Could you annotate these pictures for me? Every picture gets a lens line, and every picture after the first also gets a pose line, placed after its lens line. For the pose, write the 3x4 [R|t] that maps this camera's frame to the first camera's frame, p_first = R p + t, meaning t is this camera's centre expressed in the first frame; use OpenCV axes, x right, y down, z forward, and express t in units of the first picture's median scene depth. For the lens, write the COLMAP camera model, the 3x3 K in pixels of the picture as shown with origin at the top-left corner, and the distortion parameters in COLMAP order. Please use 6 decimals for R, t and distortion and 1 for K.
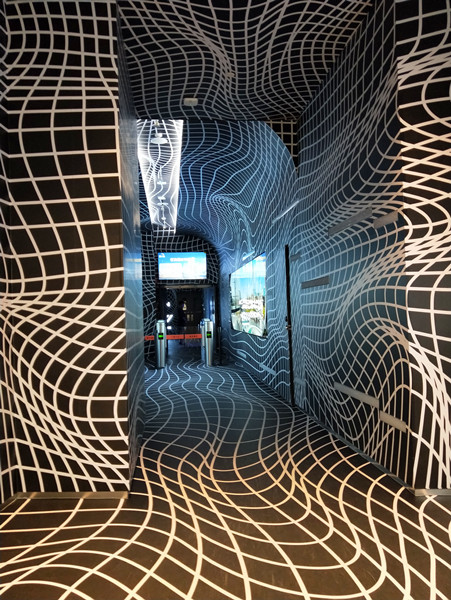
lens RADIAL K [[523.3, 0, 228.2], [0, 523.3, 298.3], [0, 0, 1]] dist [0.023817, -0.079653]
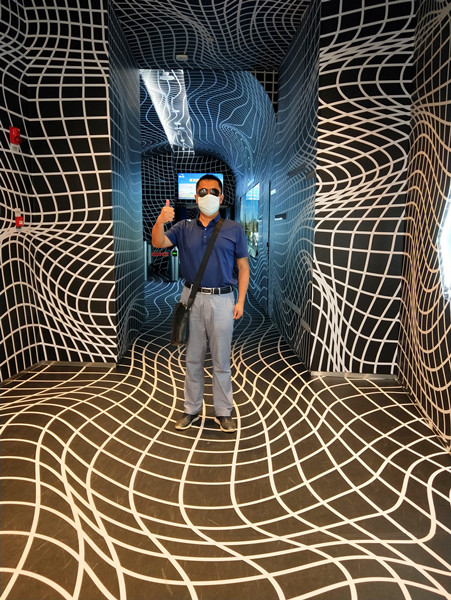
lens RADIAL K [[523.3, 0, 225.0], [0, 523.3, 302.8], [0, 0, 1]] dist [0.023817, -0.079653]
pose [[0.996842, 0.044734, -0.065616, 0.195362], [-0.033033, 0.984948, 0.169663, -0.052379], [0.072218, -0.166960, 0.983315, -0.374139]]
